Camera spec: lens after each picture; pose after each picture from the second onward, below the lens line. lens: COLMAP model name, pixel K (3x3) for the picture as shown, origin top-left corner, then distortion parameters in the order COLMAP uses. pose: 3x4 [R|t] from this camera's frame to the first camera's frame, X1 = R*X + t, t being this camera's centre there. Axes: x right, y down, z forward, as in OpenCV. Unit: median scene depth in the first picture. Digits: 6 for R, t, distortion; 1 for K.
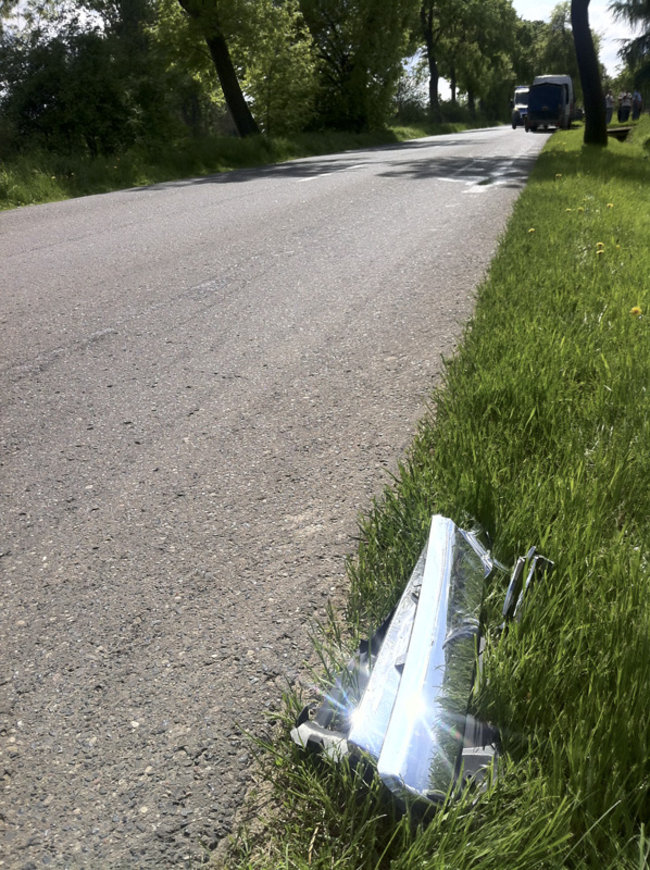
lens RADIAL K [[893.2, 0, 326.3], [0, 893.2, 427.2], [0, 0, 1]] dist [-0.027191, 0.000000]
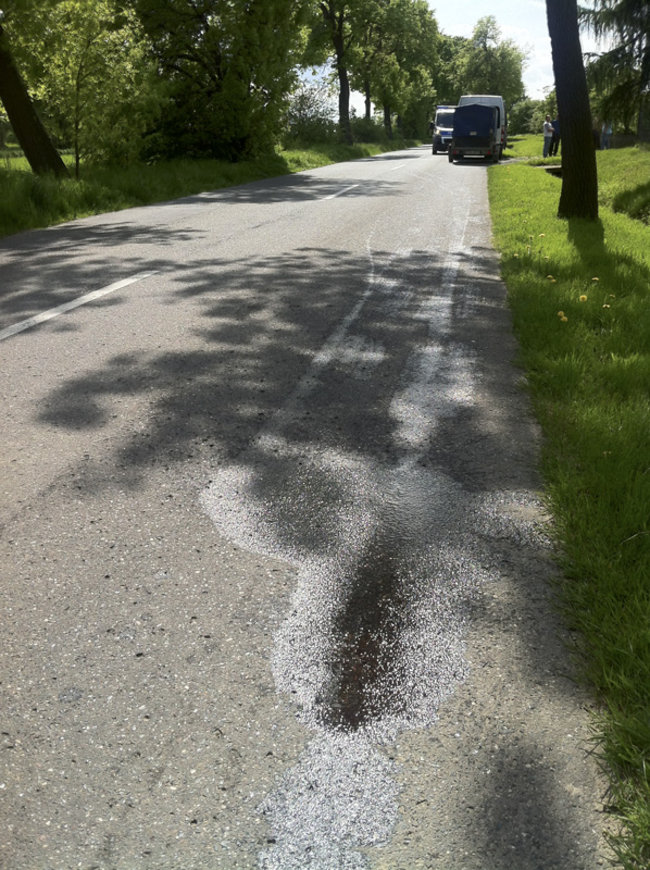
lens RADIAL K [[893.2, 0, 322.3], [0, 893.2, 441.6], [0, 0, 1]] dist [-0.027191, 0.000000]
pose [[0.995830, 0.011907, 0.090445, 0.024244], [-0.012345, 0.999915, 0.004289, -0.052230], [-0.090386, -0.005388, 0.995892, 0.129816]]
